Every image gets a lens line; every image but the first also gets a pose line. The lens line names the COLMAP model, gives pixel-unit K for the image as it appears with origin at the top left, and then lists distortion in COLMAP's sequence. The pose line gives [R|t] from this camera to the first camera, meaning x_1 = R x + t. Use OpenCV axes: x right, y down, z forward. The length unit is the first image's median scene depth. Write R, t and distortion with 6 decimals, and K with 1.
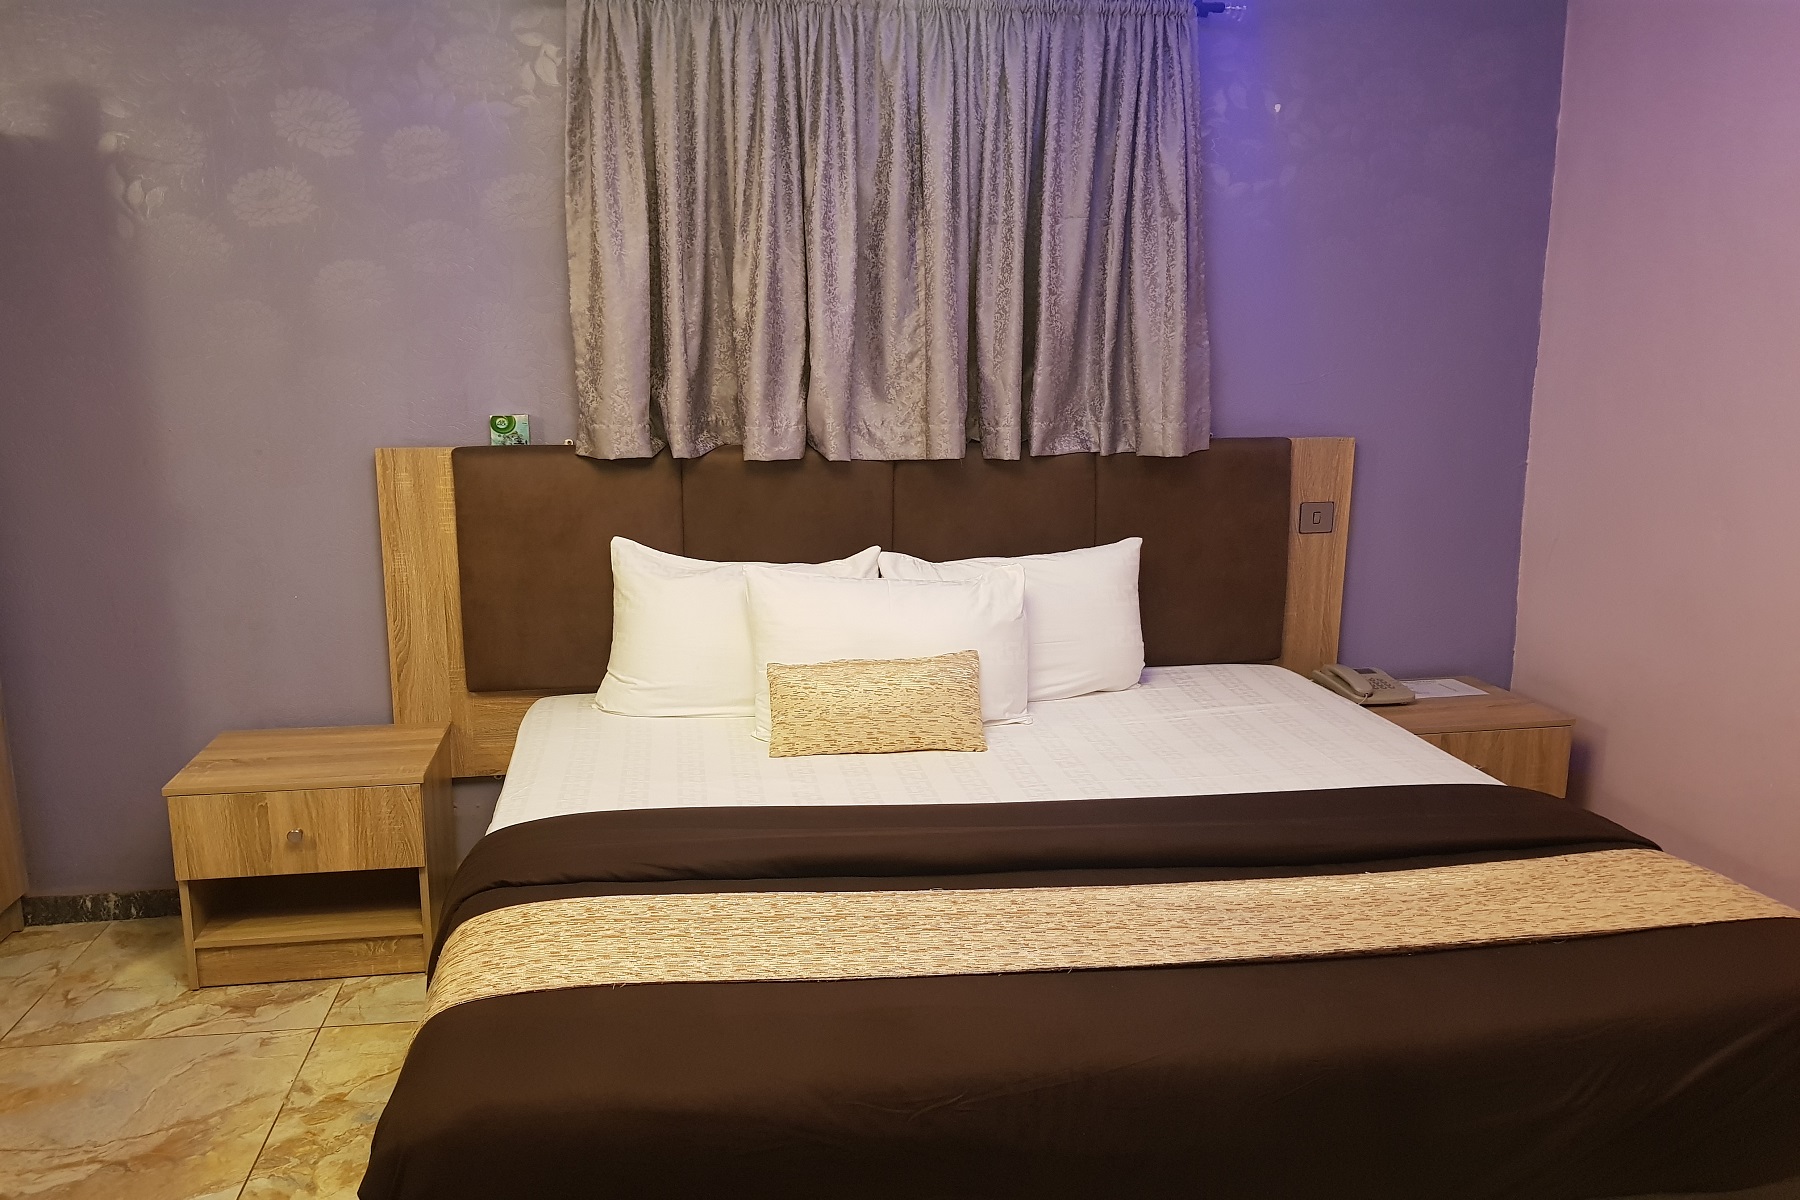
lens RADIAL K [[1385.8, 0, 900.8], [0, 1385.8, 613.1], [0, 0, 1]] dist [0.096932, -0.211608]
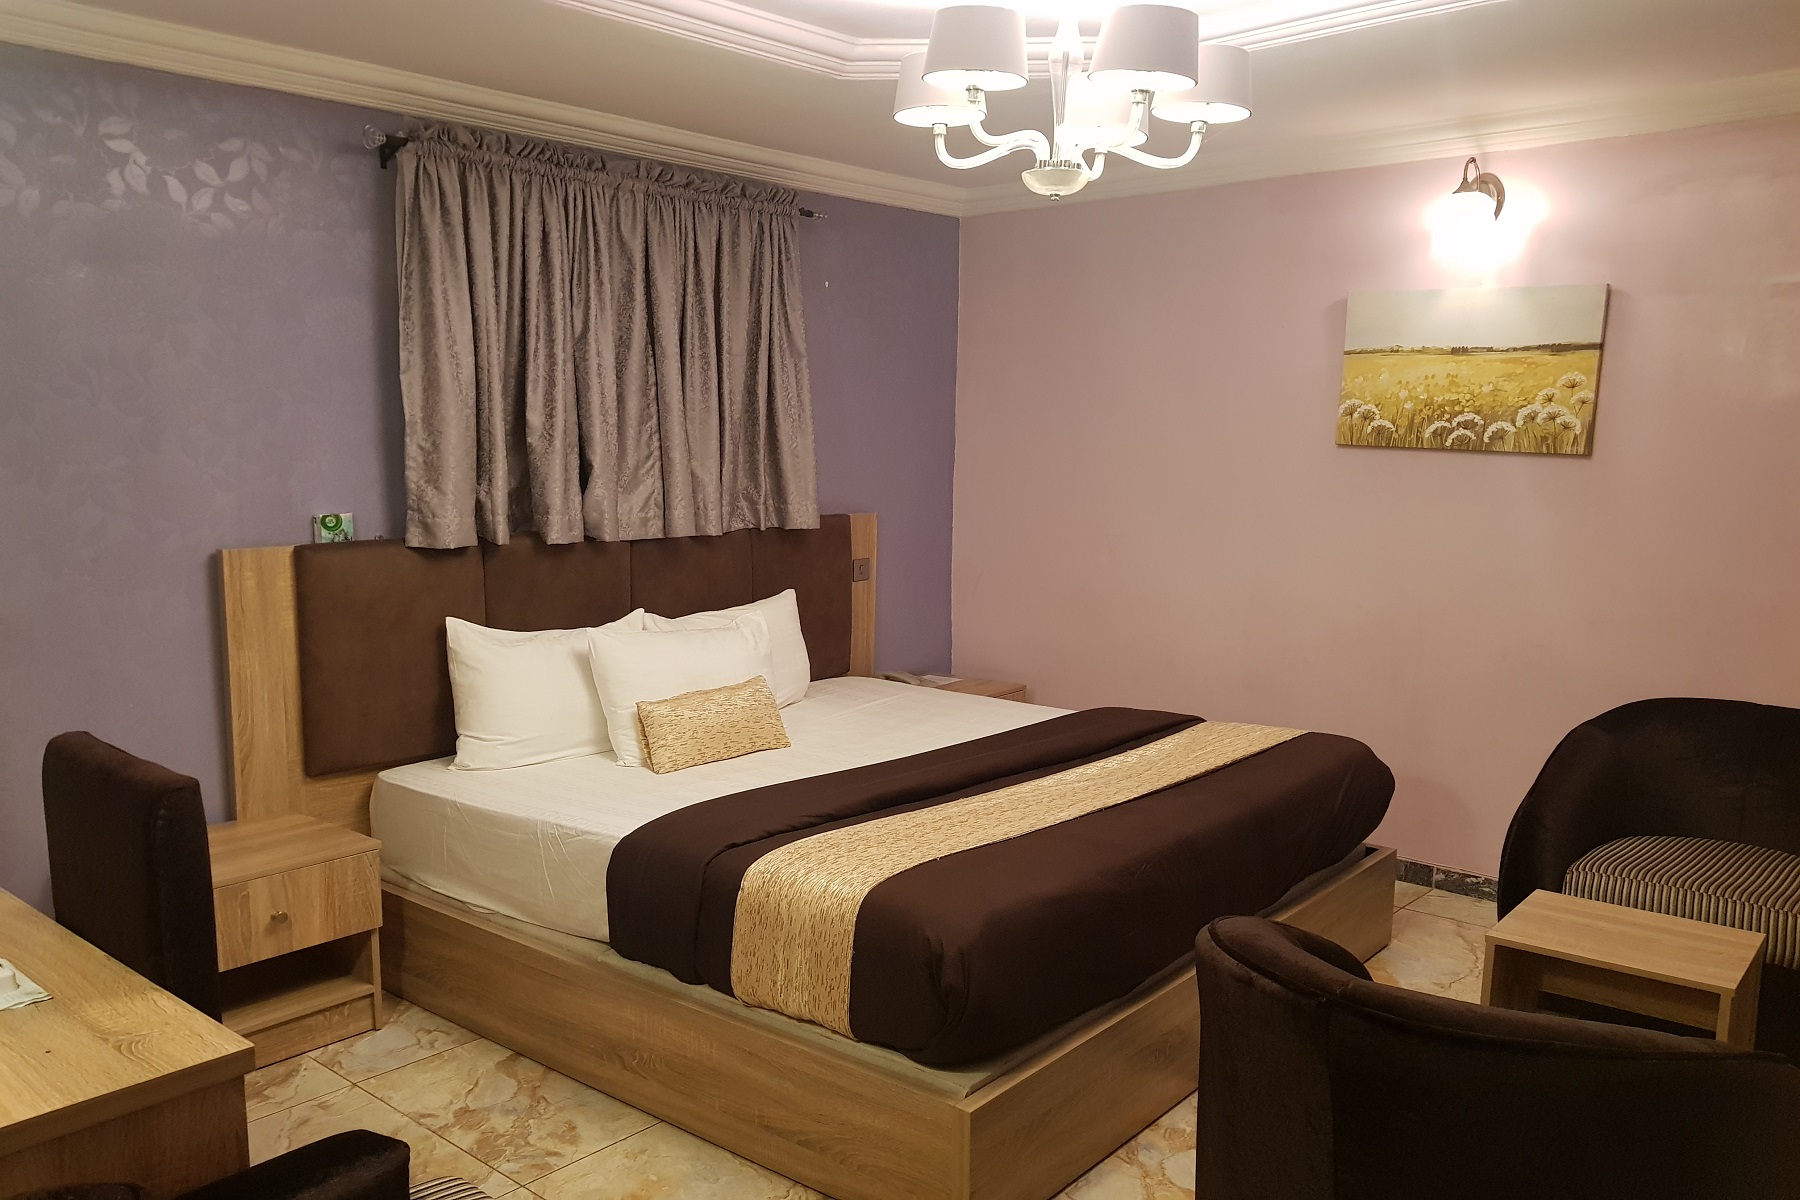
lens RADIAL K [[1401.9, 0, 873.9], [0, 1401.9, 628.0], [0, 0, 1]] dist [0.098591, -0.189442]
pose [[0.760599, -0.085277, 0.643597, -0.683002], [0.124071, 0.992157, -0.015166, 0.014412], [-0.637256, 0.091387, 0.765214, -0.098938]]
